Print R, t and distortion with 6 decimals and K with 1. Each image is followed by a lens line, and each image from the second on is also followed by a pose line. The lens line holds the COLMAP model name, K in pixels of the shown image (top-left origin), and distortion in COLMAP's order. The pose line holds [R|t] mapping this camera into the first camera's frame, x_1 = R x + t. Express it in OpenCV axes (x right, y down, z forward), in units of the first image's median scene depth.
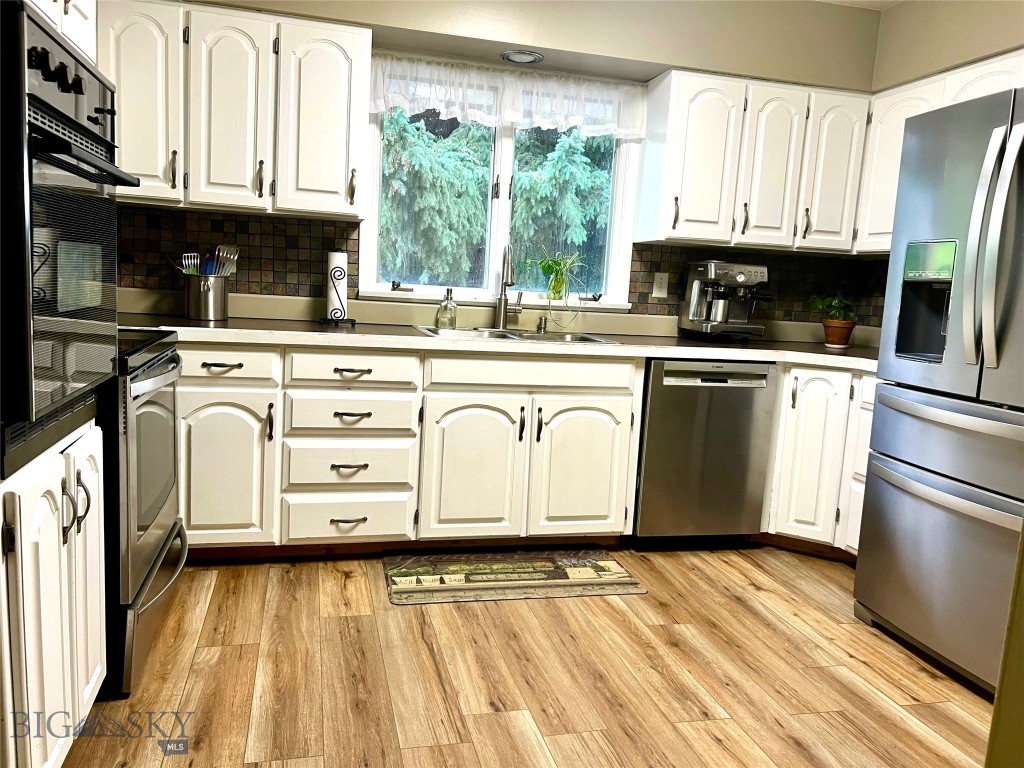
lens RADIAL K [[779.8, 0, 512.0], [0, 779.8, 384.0], [0, 0, 1]] dist [0.079924, -0.101295]
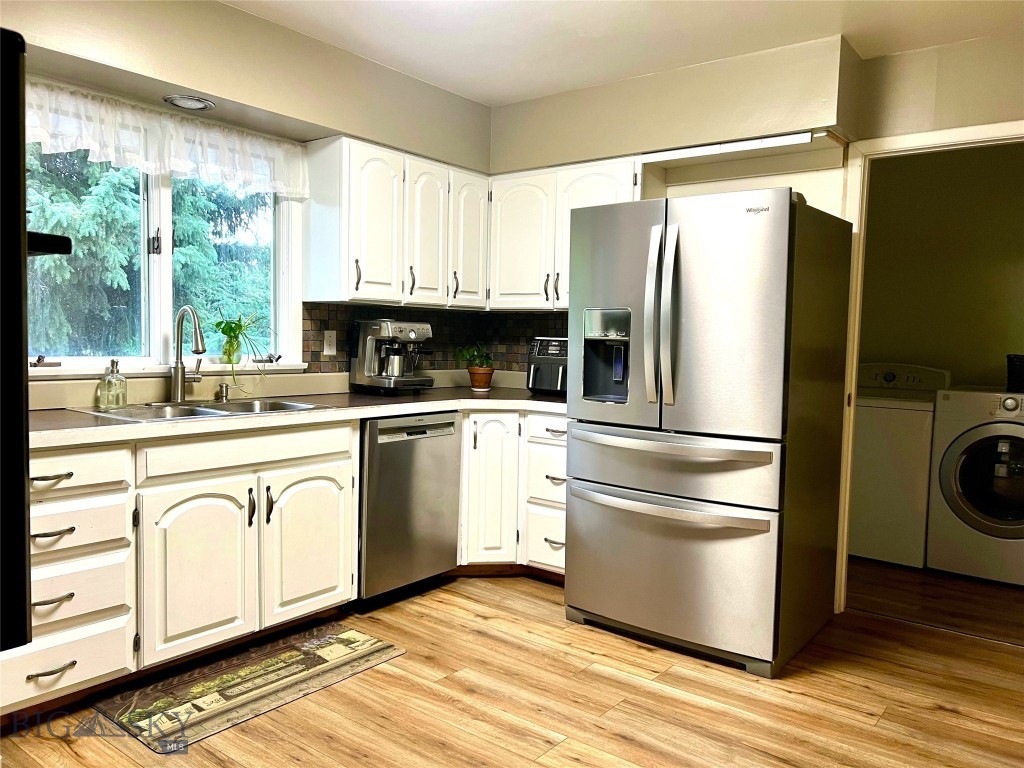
lens RADIAL K [[779.8, 0, 512.0], [0, 779.8, 384.0], [0, 0, 1]] dist [0.079924, -0.101295]
pose [[0.788840, -0.078235, 0.609599, -0.285303], [0.102568, 0.994713, -0.005066, -0.053360], [-0.605980, 0.066521, 0.792694, 0.080927]]
